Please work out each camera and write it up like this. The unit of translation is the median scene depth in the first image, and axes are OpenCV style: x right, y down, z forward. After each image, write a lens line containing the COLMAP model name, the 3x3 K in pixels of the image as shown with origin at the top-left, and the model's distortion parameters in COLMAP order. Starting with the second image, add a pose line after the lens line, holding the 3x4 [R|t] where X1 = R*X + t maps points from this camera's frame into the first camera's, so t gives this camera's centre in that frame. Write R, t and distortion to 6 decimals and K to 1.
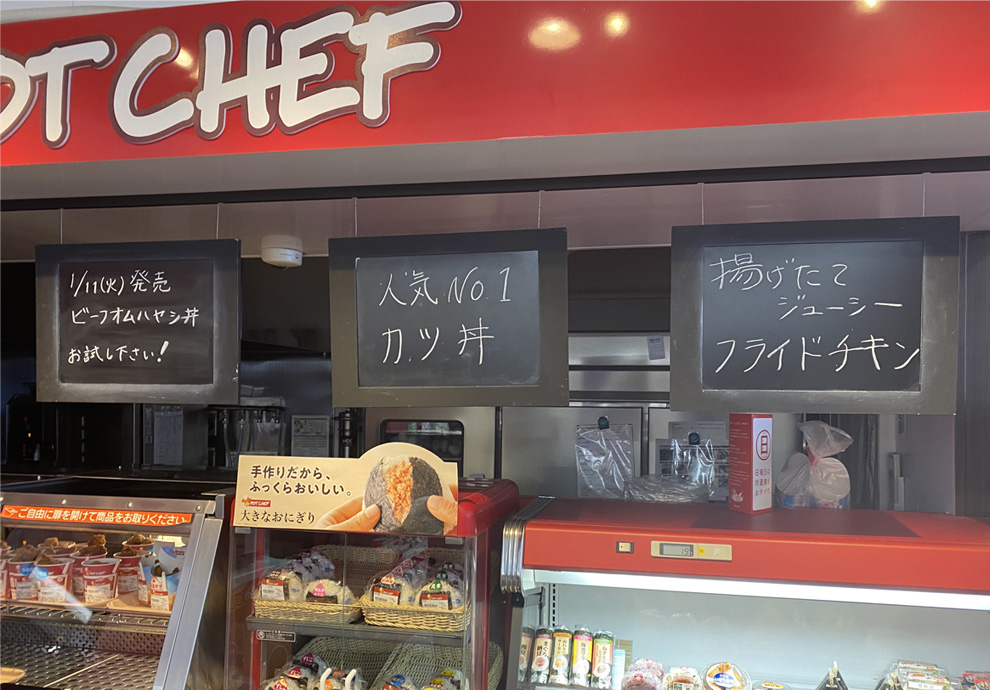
lens RADIAL K [[1005.9, 0, 524.0], [0, 1005.9, 403.8], [0, 0, 1]] dist [0.021987, 0.000000]
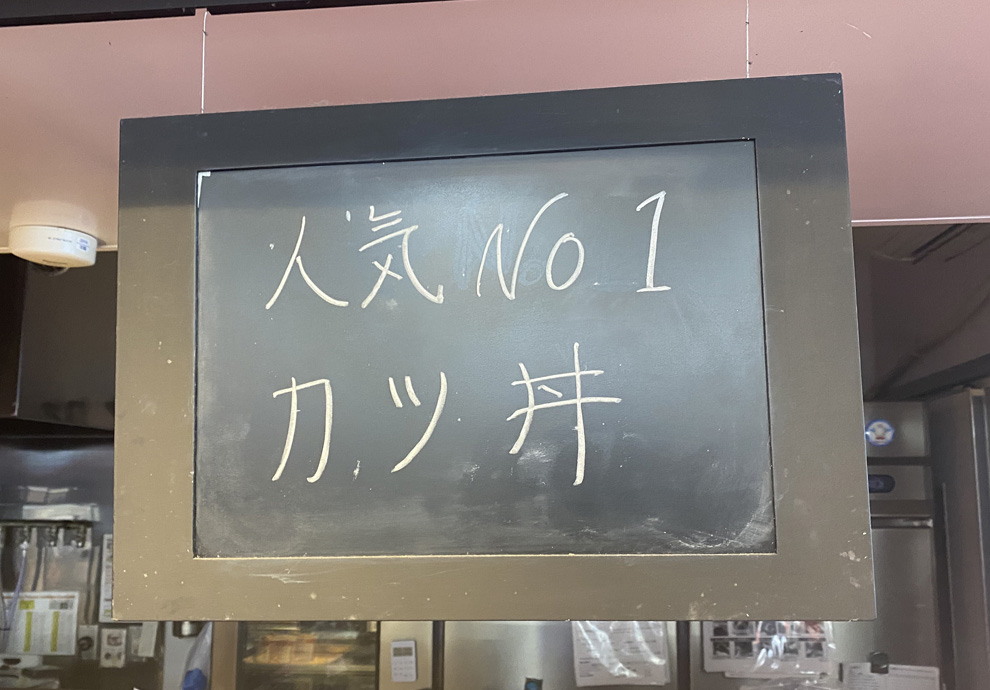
lens RADIAL K [[1029.7, 0, 482.2], [0, 1029.7, 320.3], [0, 0, 1]] dist [0.032493, 0.000000]
pose [[0.996030, 0.006692, 0.088761, -0.095585], [0.007598, 0.987138, -0.159689, -0.035663], [-0.088688, 0.159729, 0.983169, 0.612676]]
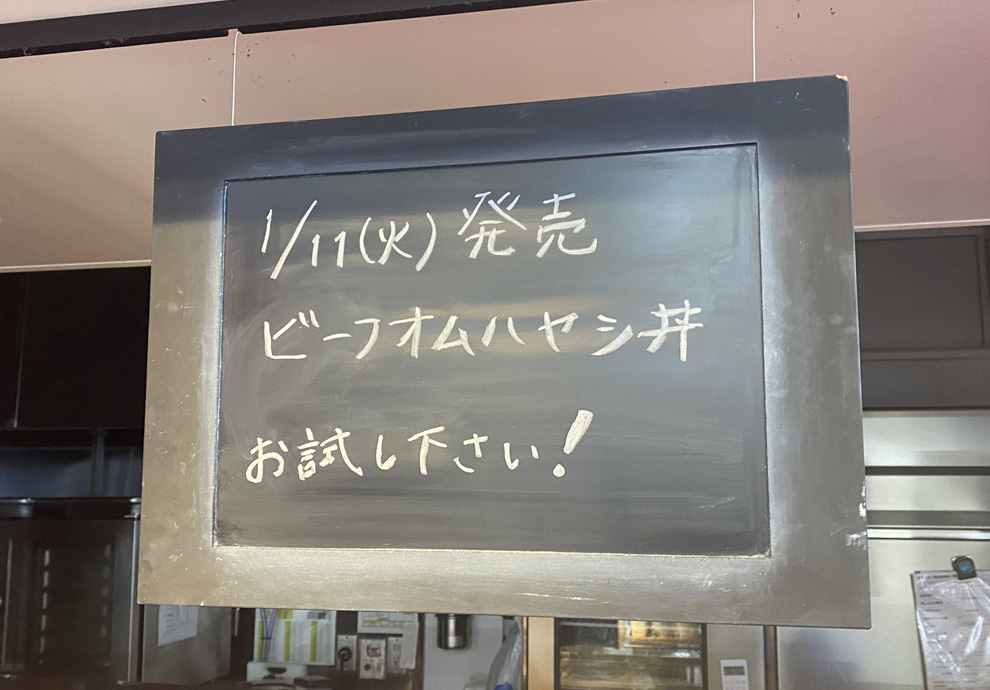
lens RADIAL K [[1029.7, 0, 441.2], [0, 1029.7, 336.4], [0, 0, 1]] dist [0.032493, 0.000000]
pose [[0.999918, -0.003426, 0.012368, -0.398977], [0.005320, 0.987658, -0.156533, -0.034893], [-0.011680, 0.156586, 0.987595, 0.677834]]
